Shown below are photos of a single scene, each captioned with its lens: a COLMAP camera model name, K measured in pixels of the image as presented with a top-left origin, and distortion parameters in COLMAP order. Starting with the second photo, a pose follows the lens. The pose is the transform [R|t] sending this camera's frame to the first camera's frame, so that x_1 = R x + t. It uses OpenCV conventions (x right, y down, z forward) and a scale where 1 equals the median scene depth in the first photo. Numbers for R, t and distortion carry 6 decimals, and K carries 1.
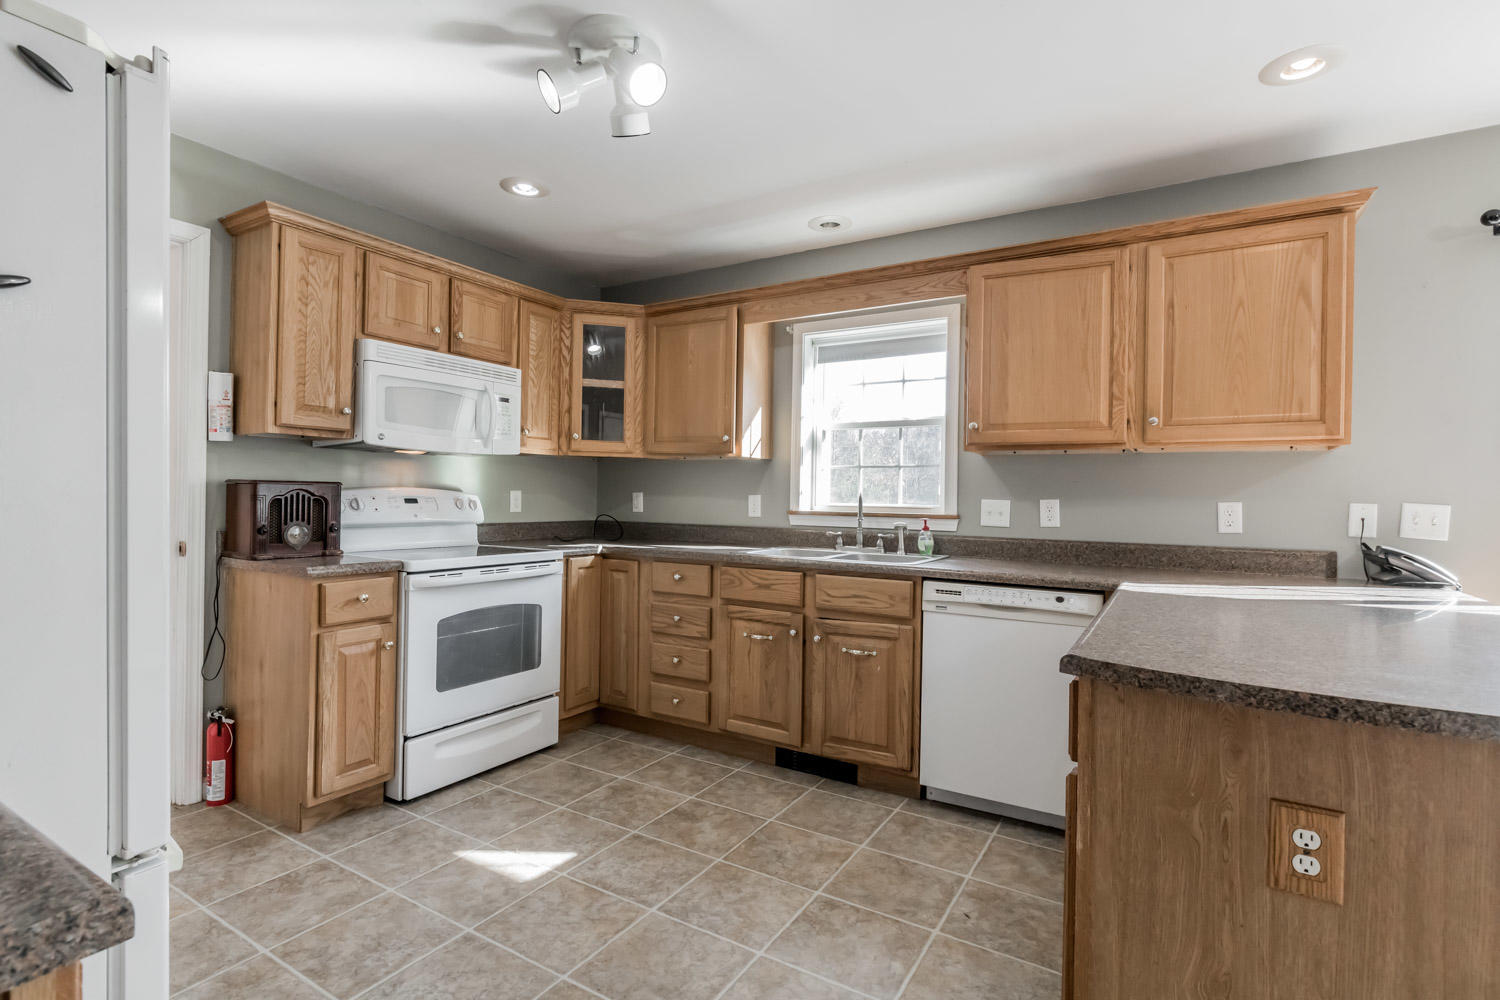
lens RADIAL K [[715.9, 0, 742.5], [0, 715.9, 499.3], [0, 0, 1]] dist [0.001925, -0.000333]
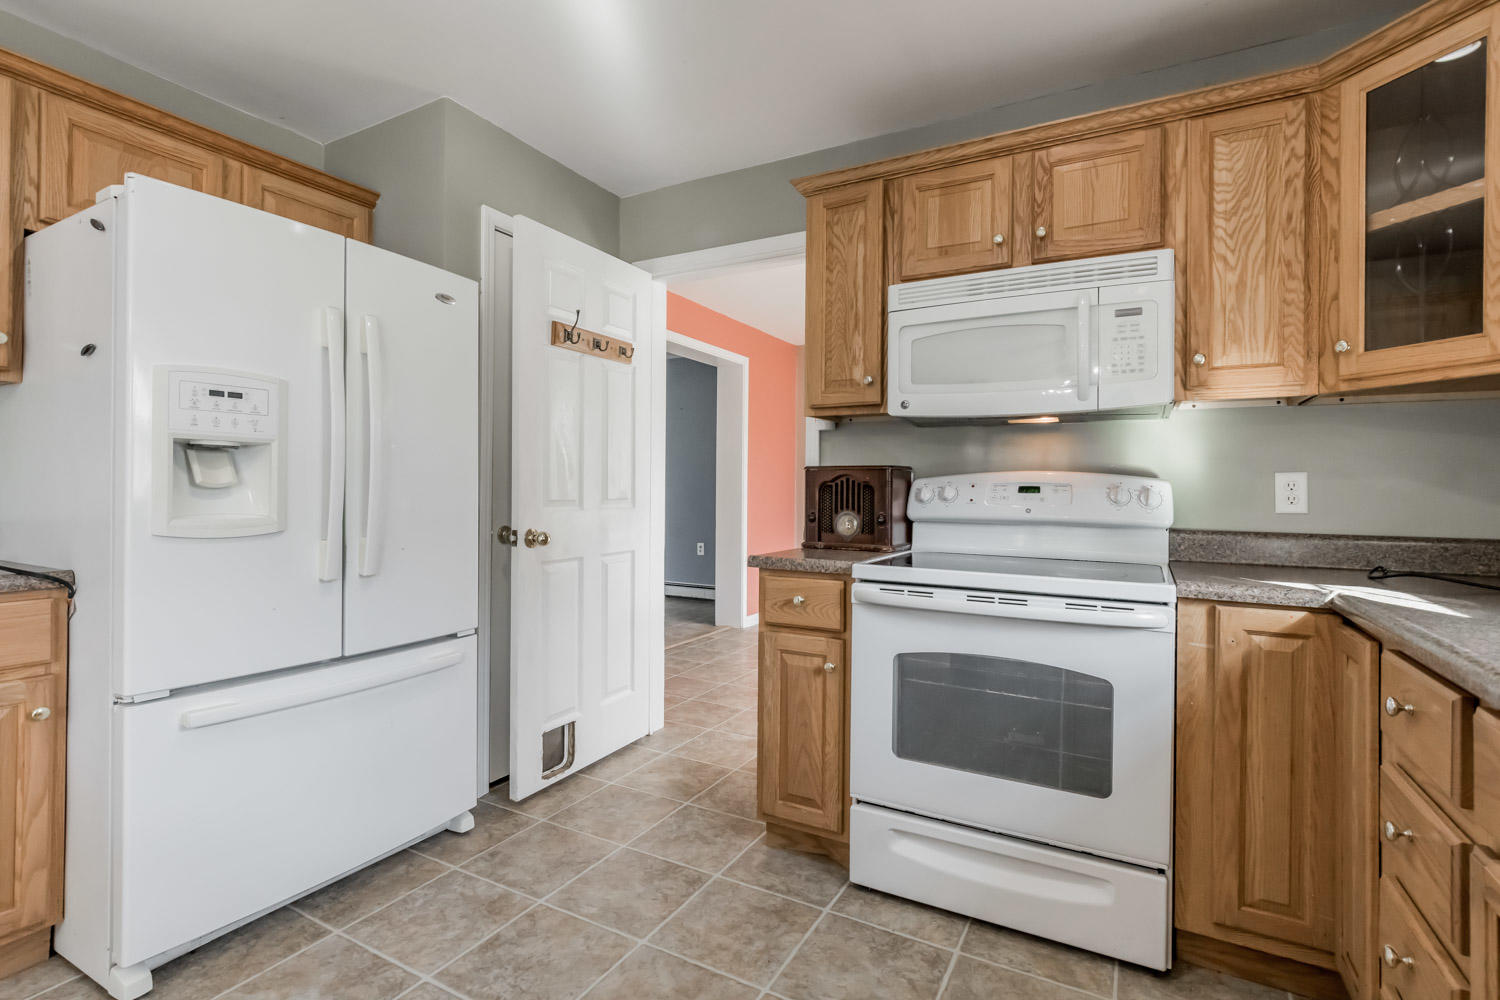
lens RADIAL K [[715.9, 0, 741.7], [0, 715.9, 488.8], [0, 0, 1]] dist [0.001925, -0.000333]
pose [[0.045772, -0.016050, -0.998823, 0.259084], [-0.013360, 0.999772, -0.016678, 0.019072], [0.998863, 0.014108, 0.045547, 0.764614]]
